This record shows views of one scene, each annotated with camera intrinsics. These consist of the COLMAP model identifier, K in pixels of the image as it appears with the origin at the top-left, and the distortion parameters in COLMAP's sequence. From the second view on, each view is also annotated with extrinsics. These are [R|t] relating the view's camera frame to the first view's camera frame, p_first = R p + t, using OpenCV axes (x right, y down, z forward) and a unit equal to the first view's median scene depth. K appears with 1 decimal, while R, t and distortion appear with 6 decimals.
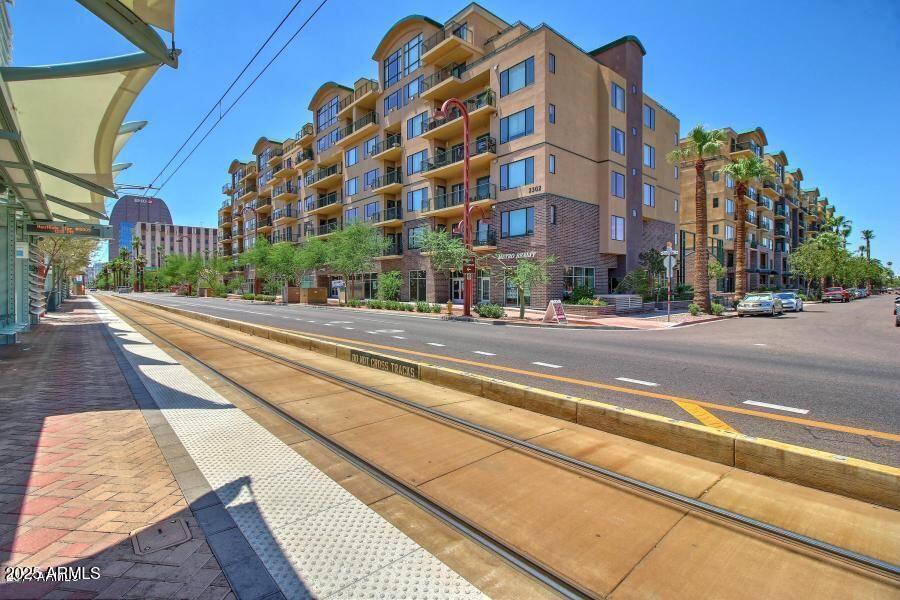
lens RADIAL K [[416.6, 0, 450.0], [0, 416.6, 300.0], [0, 0, 1]] dist [-0.019285, -0.000037]
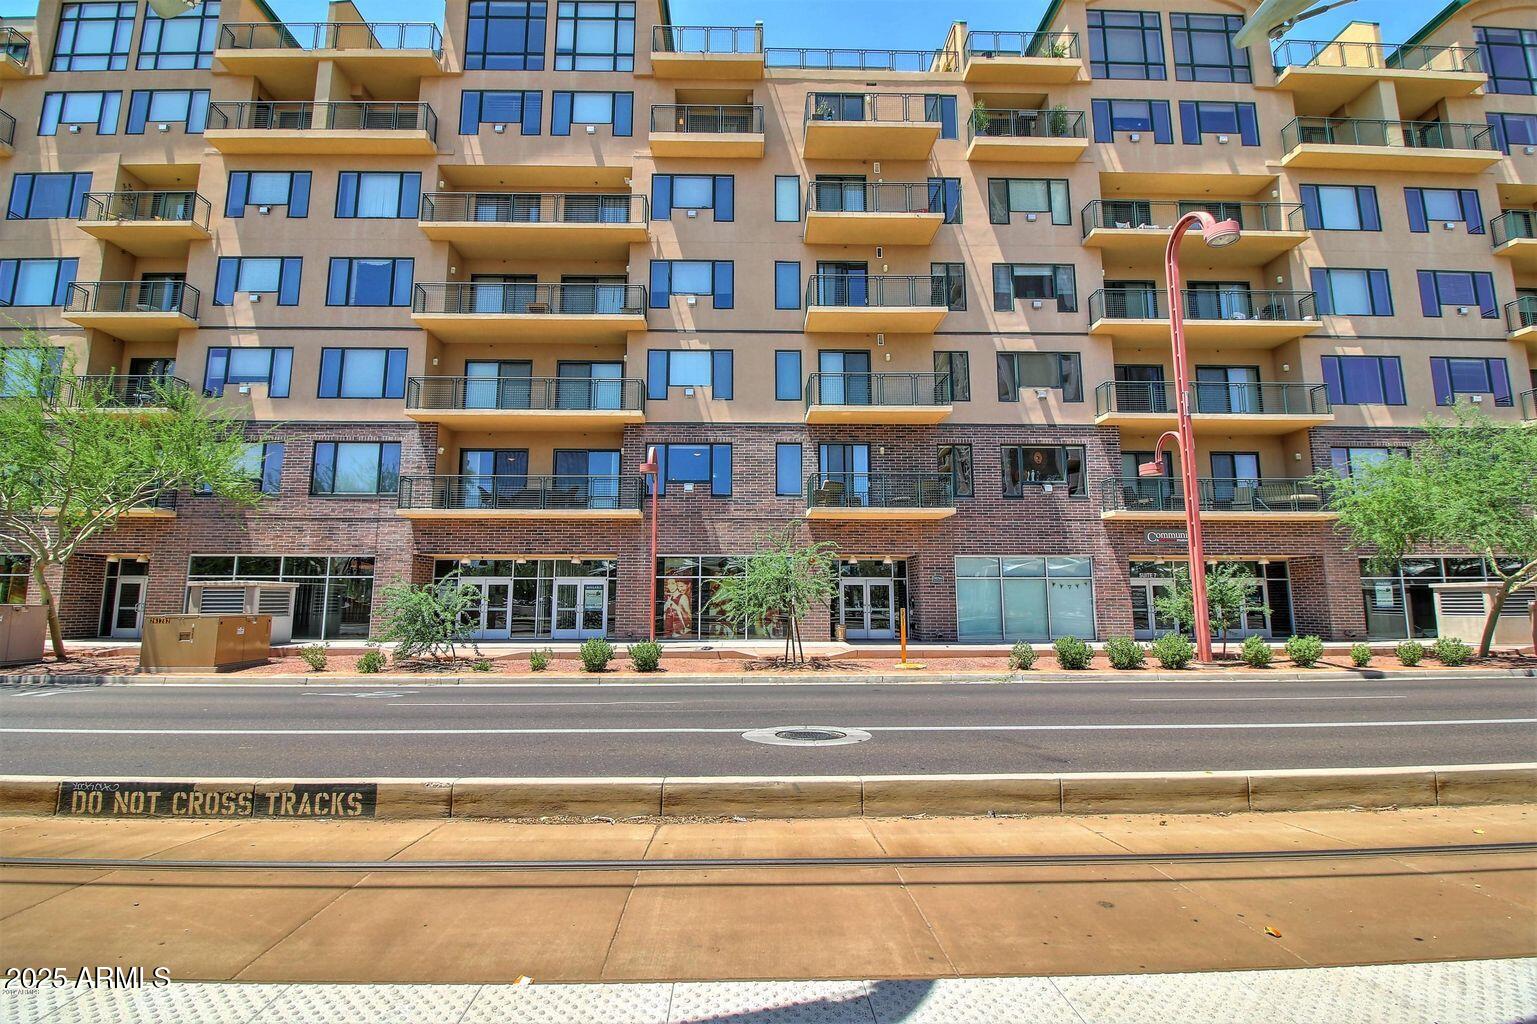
lens RADIAL K [[679.3, 0, 768.5], [0, 679.3, 512.0], [0, 0, 1]] dist [-0.020204, -0.000282]
pose [[0.647552, 0.101848, 0.755184, -0.165953], [0.020937, 0.988276, -0.151236, -0.005658], [-0.761733, 0.113745, 0.637828, 0.187644]]
